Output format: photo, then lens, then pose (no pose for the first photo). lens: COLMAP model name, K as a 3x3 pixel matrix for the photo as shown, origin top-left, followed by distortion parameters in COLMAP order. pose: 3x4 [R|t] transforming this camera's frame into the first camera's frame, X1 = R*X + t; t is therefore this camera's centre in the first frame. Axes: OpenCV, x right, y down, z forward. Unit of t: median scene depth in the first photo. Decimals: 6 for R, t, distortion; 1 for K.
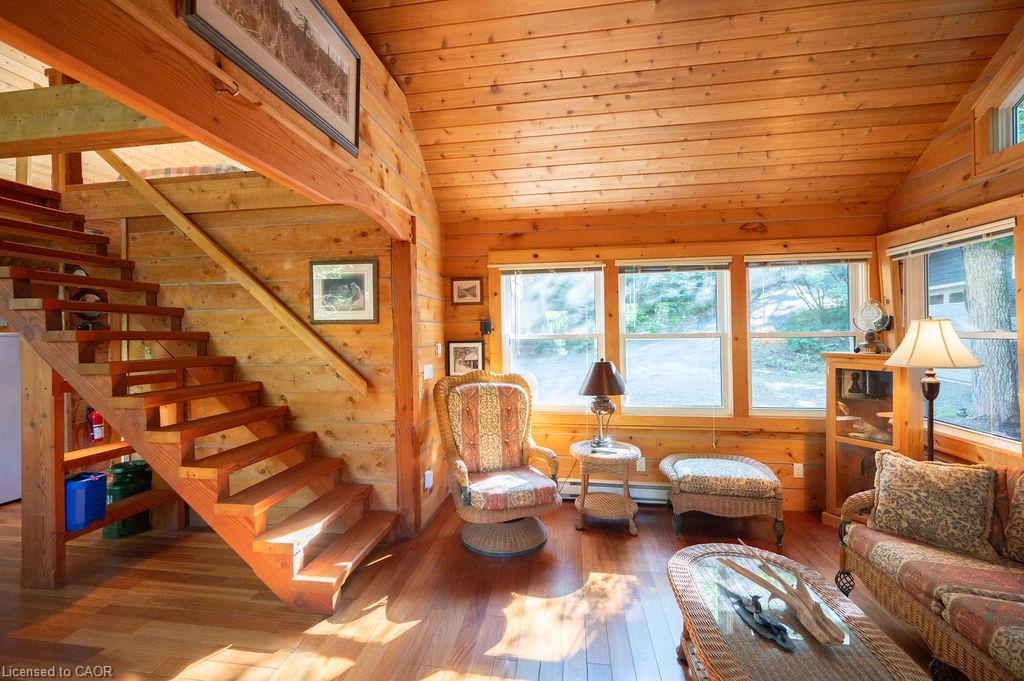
lens RADIAL K [[432.1, 0, 509.0], [0, 432.1, 333.2], [0, 0, 1]] dist [0.000426, 0.000206]
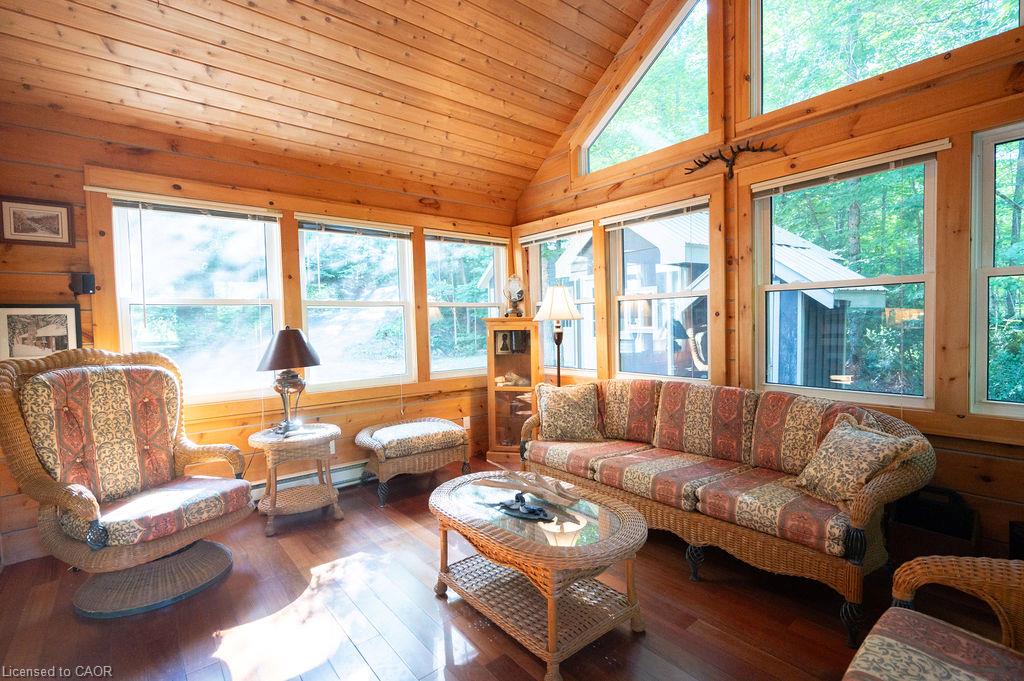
lens RADIAL K [[467.7, 0, 521.2], [0, 467.7, 336.2], [0, 0, 1]] dist [0.001804, 0.000272]
pose [[0.665761, -0.024524, 0.745762, -0.159723], [0.017758, 0.999697, 0.017021, 0.071922], [-0.745954, 0.001912, 0.665995, 0.067728]]
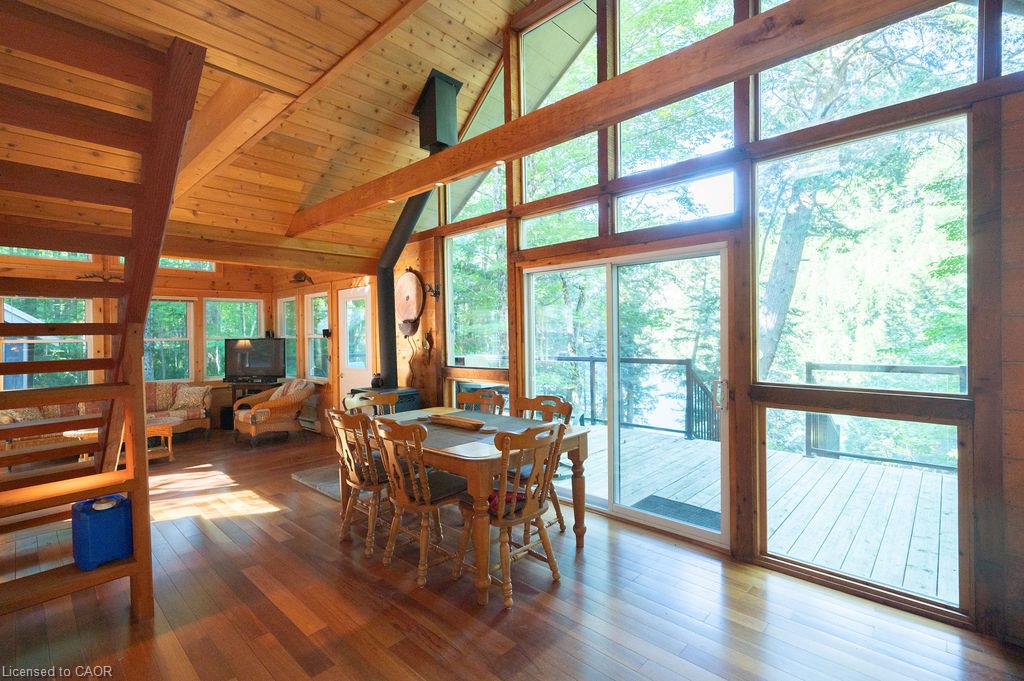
lens RADIAL K [[467.7, 0, 521.2], [0, 467.7, 336.2], [0, 0, 1]] dist [0.001804, 0.000272]
pose [[-0.826480, 0.022705, 0.562508, -1.656450], [0.027486, 0.999622, 0.000036, 0.035641], [-0.562295, 0.015491, -0.826792, 0.980414]]
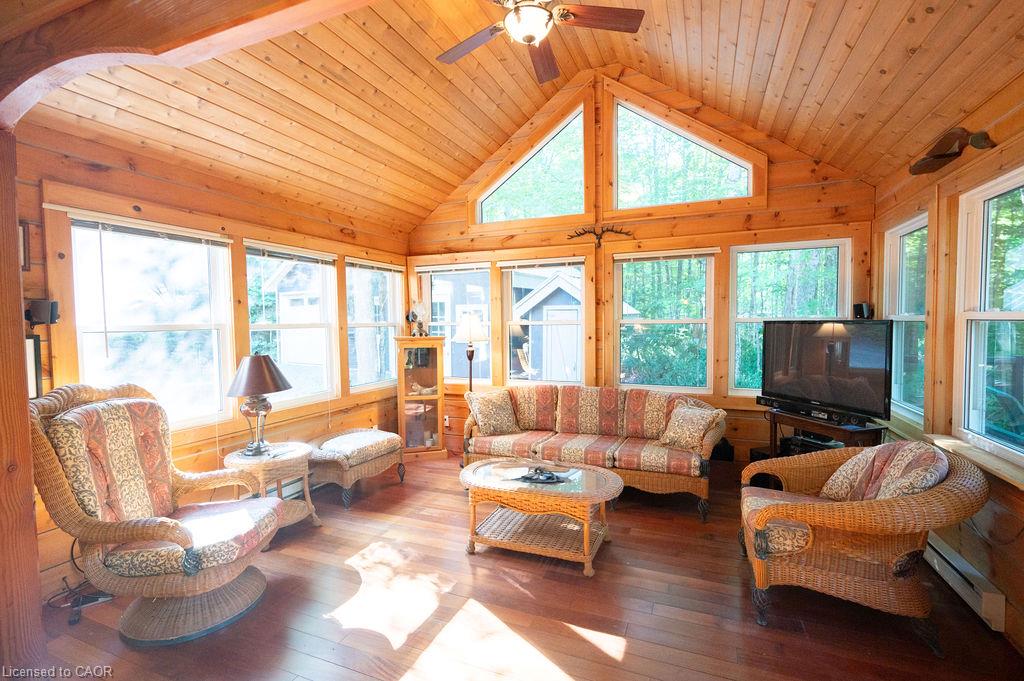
lens RADIAL K [[455.6, 0, 506.6], [0, 455.6, 338.9], [0, 0, 1]] dist [0.001131, 0.000361]
pose [[0.255933, -0.027706, 0.966297, -0.545721], [0.013902, 0.999591, 0.024978, 0.017677], [-0.966595, 0.007040, 0.256213, 0.287541]]
